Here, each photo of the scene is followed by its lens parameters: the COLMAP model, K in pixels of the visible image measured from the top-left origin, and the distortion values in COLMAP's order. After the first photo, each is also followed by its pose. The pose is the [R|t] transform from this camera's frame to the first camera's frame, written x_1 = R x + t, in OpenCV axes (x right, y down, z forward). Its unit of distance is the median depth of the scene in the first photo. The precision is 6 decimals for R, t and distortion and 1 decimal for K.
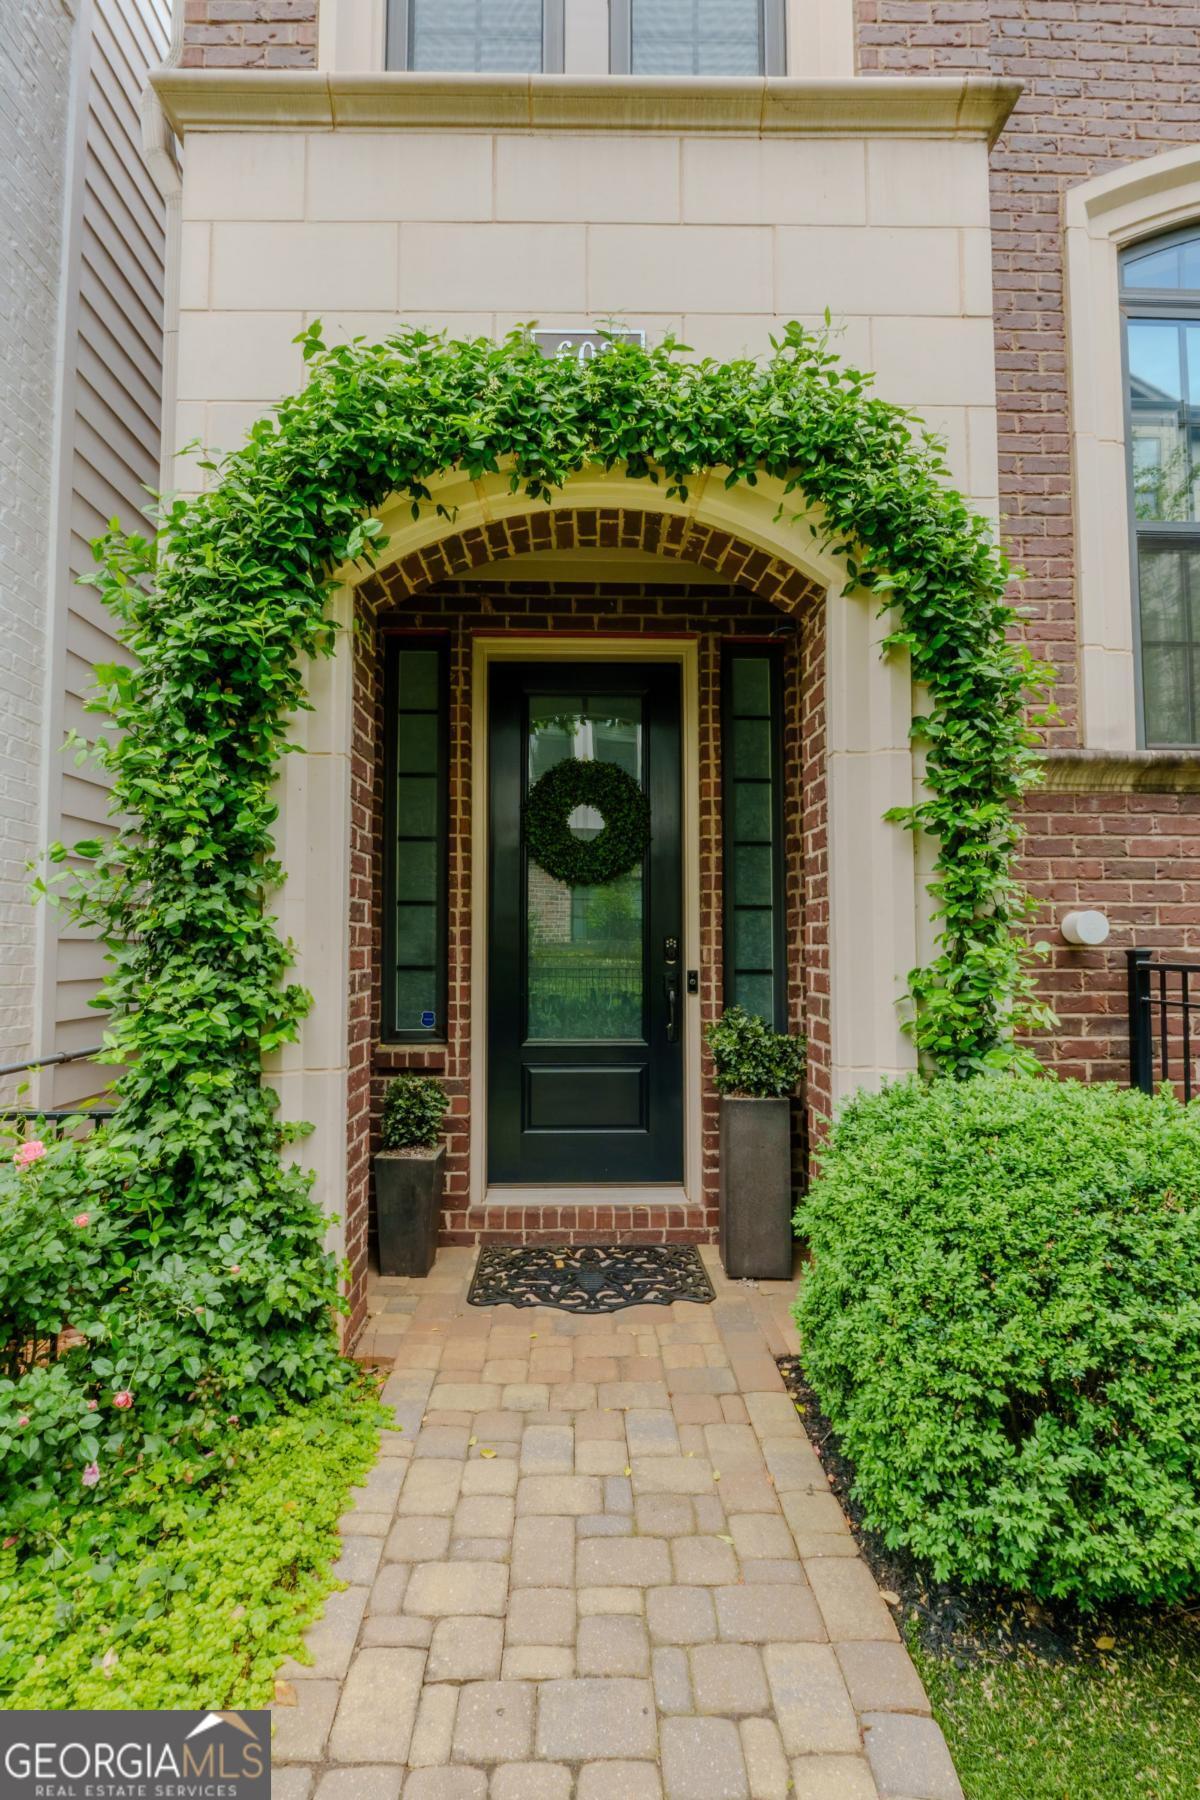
lens RADIAL K [[842.9, 0, 573.8], [0, 842.9, 890.1], [0, 0, 1]] dist [-0.004711, 0.000218]
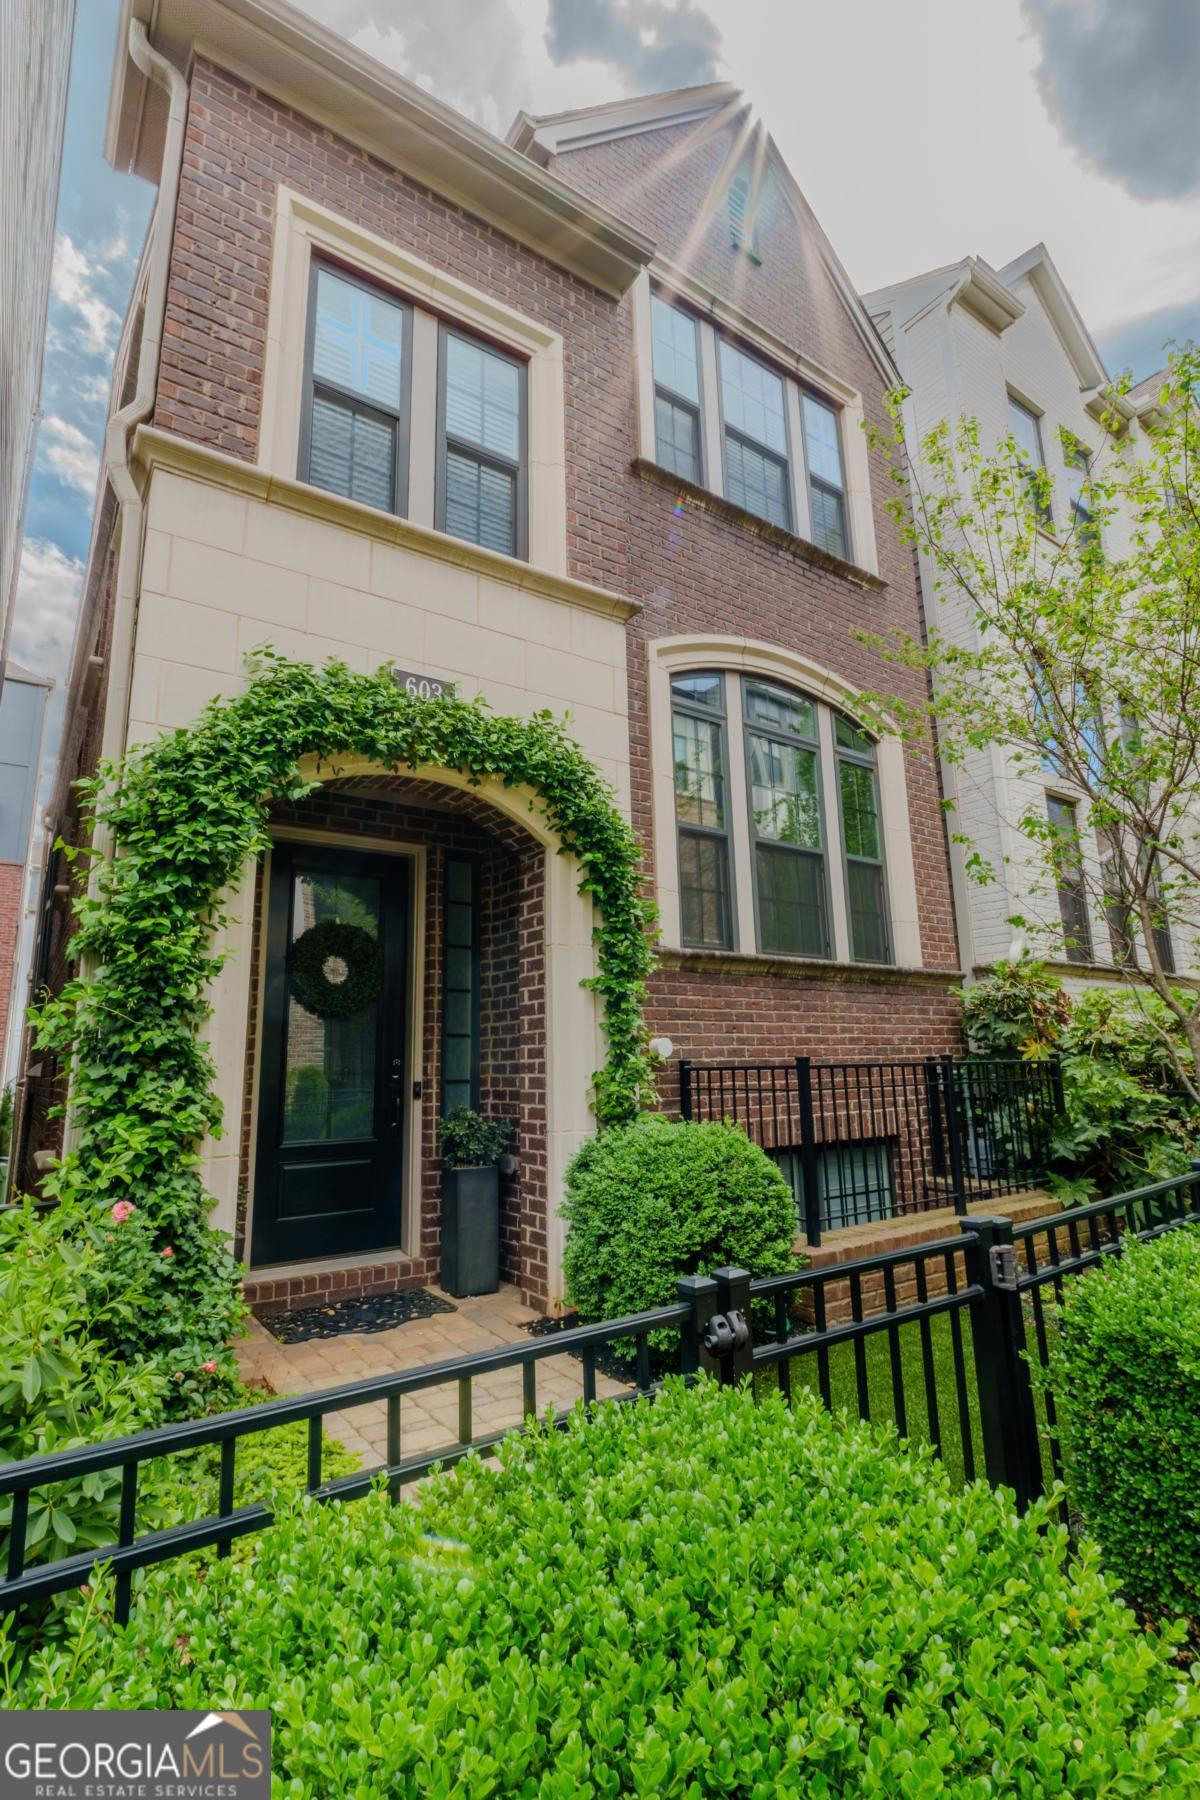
lens RADIAL K [[842.9, 0, 573.8], [0, 842.9, 890.1], [0, 0, 1]] dist [-0.004711, 0.000218]
pose [[0.844656, 0.093587, 0.527066, -0.562880], [-0.013349, 0.987975, -0.154035, -0.008390], [-0.535144, 0.123071, 0.835748, -0.465238]]
